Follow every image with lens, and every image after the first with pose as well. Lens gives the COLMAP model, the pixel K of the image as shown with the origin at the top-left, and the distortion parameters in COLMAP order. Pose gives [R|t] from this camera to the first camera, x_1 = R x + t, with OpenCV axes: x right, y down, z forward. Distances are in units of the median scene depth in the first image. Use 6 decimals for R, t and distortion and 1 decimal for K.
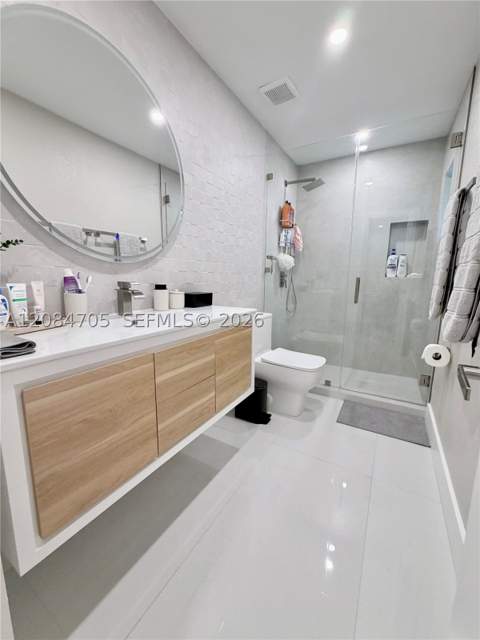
lens RADIAL K [[259.1, 0, 240.0], [0, 259.1, 320.0], [0, 0, 1]] dist [0.000902, 0.000131]
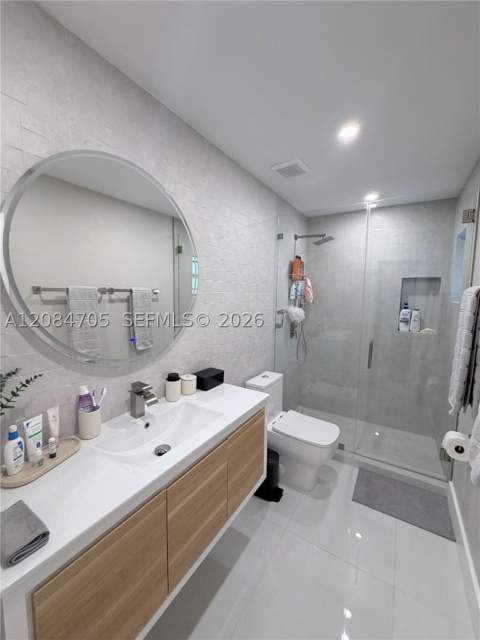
lens RADIAL K [[259.1, 0, 240.0], [0, 259.1, 320.0], [0, 0, 1]] dist [0.000902, 0.000131]
pose [[0.999538, 0.006849, -0.029613, -0.012422], [-0.008749, 0.997877, -0.064537, -0.167258], [0.029108, 0.064767, 0.997476, -0.001133]]
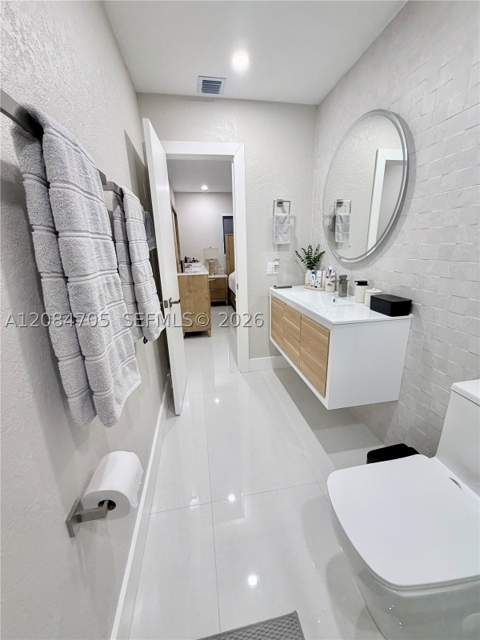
lens RADIAL K [[259.1, 0, 240.0], [0, 259.1, 320.0], [0, 0, 1]] dist [0.000902, 0.000131]
pose [[-0.756990, 0.202811, -0.621155, 0.537219], [-0.083360, 0.912871, 0.399648, -0.237430], [0.648088, 0.354309, -0.674127, 0.895825]]
